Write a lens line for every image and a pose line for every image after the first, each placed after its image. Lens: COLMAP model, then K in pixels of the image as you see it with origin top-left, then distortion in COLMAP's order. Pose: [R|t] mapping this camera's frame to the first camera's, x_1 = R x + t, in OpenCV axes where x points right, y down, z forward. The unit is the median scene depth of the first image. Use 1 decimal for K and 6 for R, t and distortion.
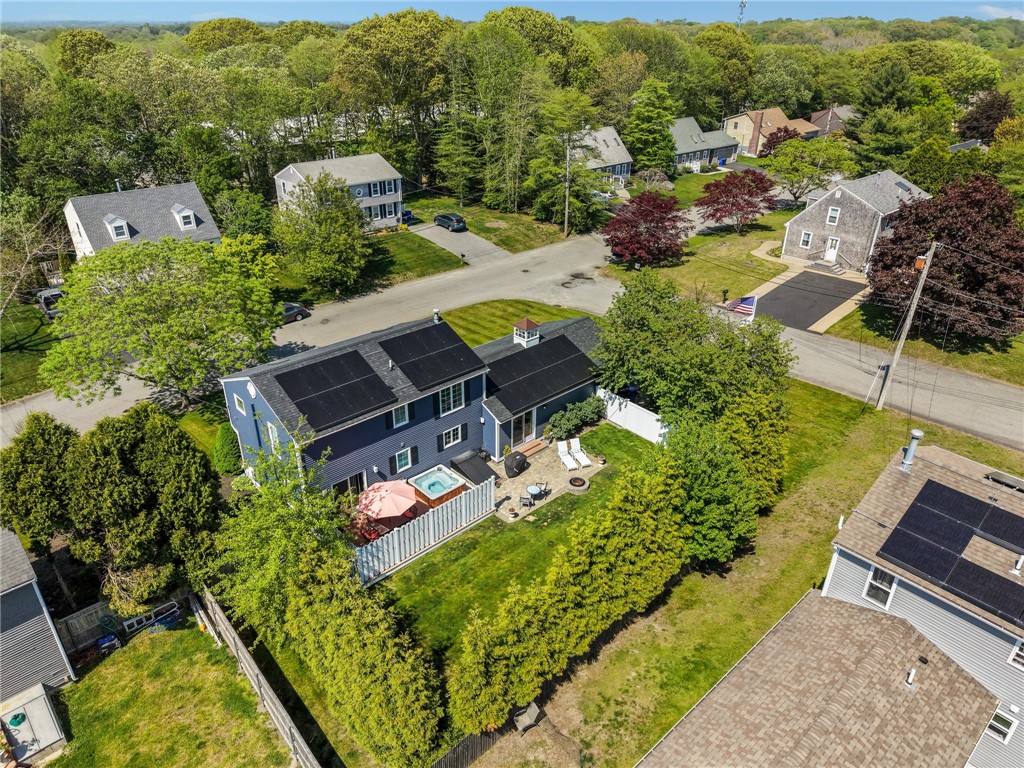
lens RADIAL K [[681.5, 0, 512.5], [0, 681.5, 384.0], [0, 0, 1]] dist [0.009011, 0.003435]
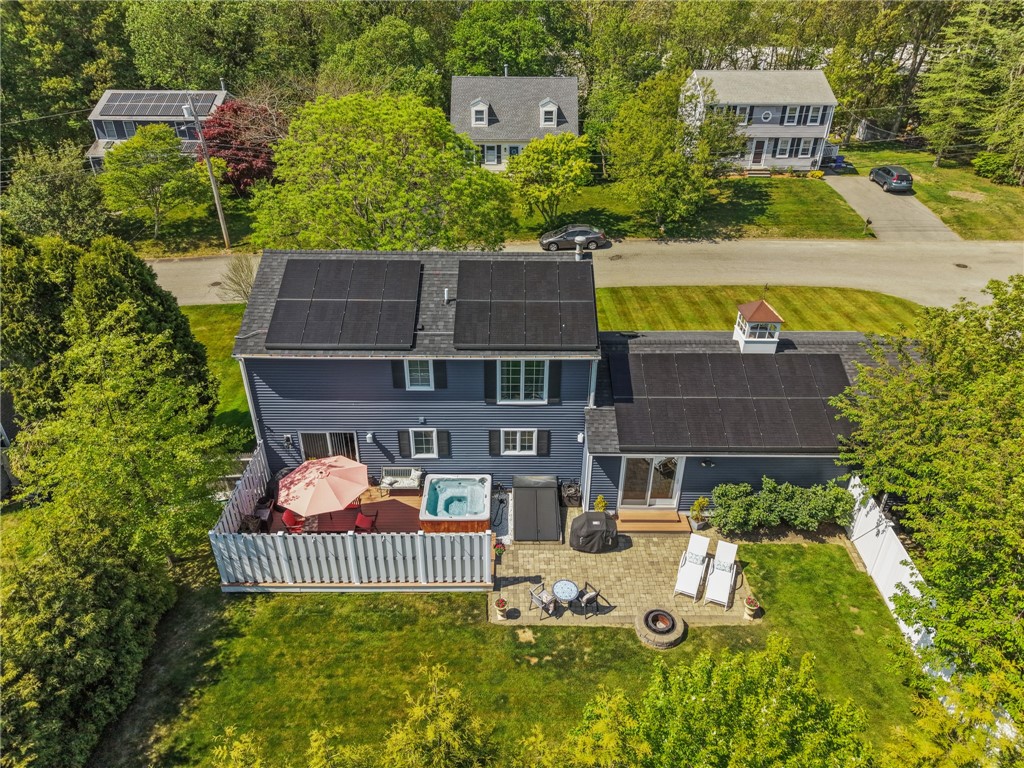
lens RADIAL K [[681.5, 0, 510.6], [0, 681.5, 382.6], [0, 0, 1]] dist [0.009011, 0.003435]
pose [[0.729037, 0.345770, -0.590718, 0.224373], [-0.317142, 0.935436, 0.156144, -0.059081], [0.606569, 0.073506, 0.791626, 0.462206]]
